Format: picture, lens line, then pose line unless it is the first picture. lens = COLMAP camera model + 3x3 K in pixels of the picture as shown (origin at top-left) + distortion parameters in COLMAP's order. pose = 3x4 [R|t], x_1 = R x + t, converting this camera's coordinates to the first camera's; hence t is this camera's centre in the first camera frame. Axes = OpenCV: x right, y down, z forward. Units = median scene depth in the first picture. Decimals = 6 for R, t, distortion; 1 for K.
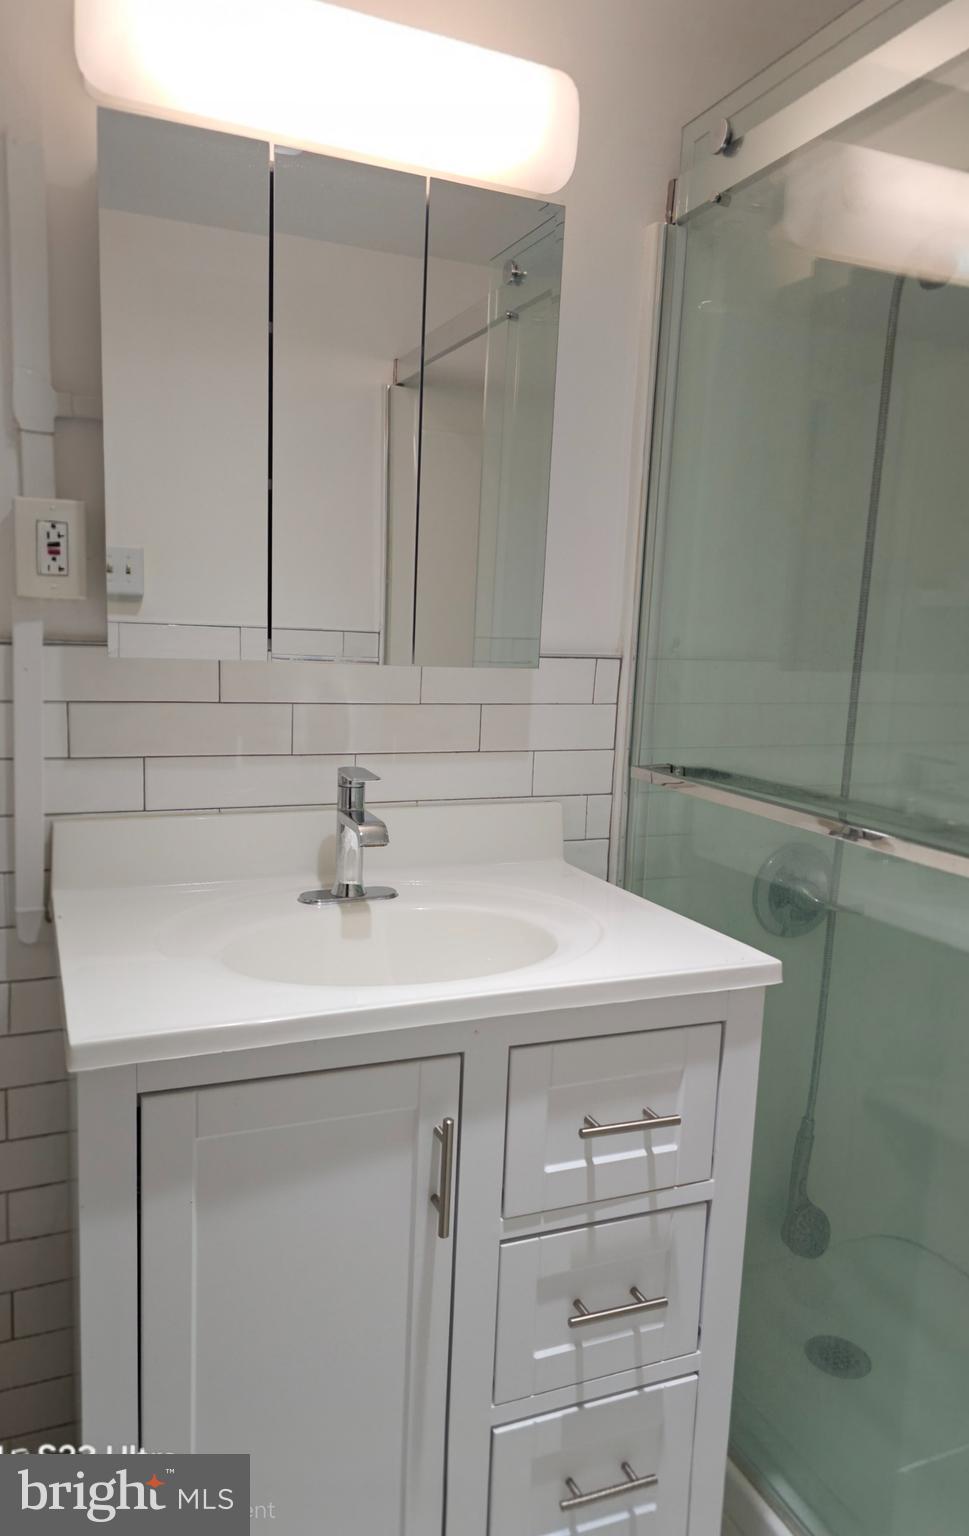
lens RADIAL K [[1130.2, 0, 384.0], [0, 1130.2, 810.6], [0, 0, 1]] dist [0.202331, -0.114628]
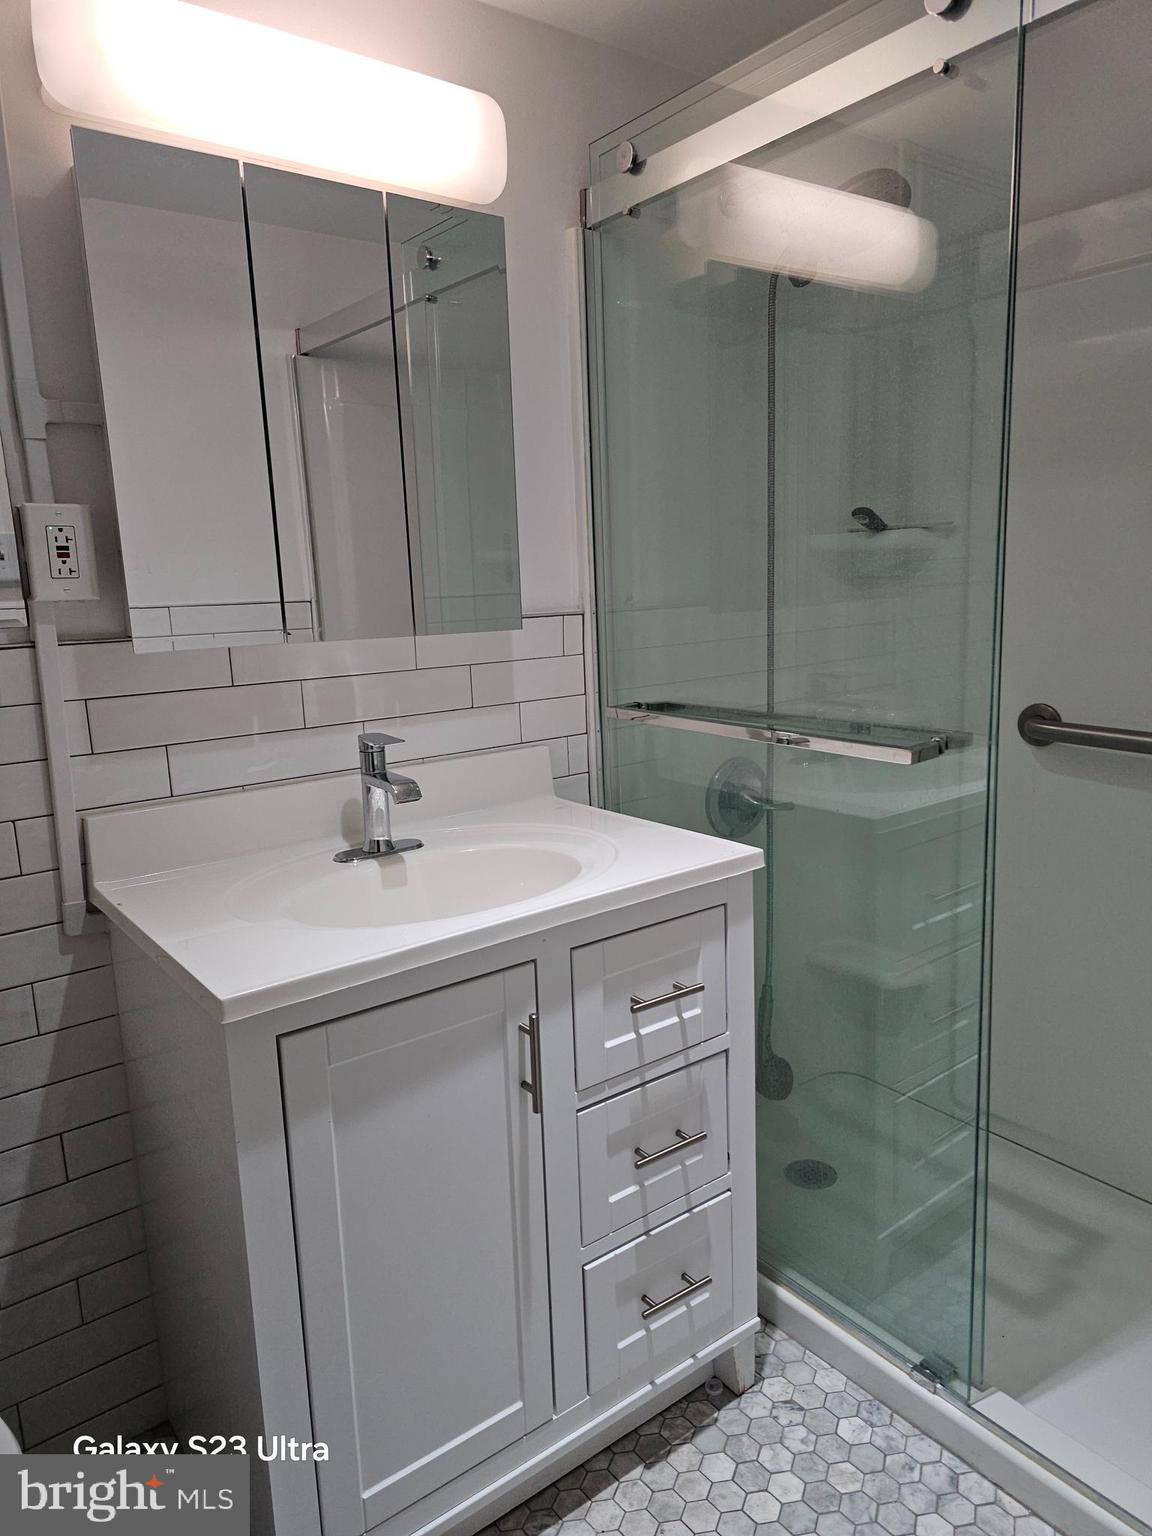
lens RADIAL K [[1070.2, 0, 575.5], [0, 1070.2, 792.3], [0, 0, 1]] dist [0.250769, -0.153693]
pose [[0.969022, -0.124378, 0.213370, -0.076459], [0.118505, 0.992141, 0.040151, -0.000458], [-0.216688, -0.013622, 0.976146, -0.072792]]
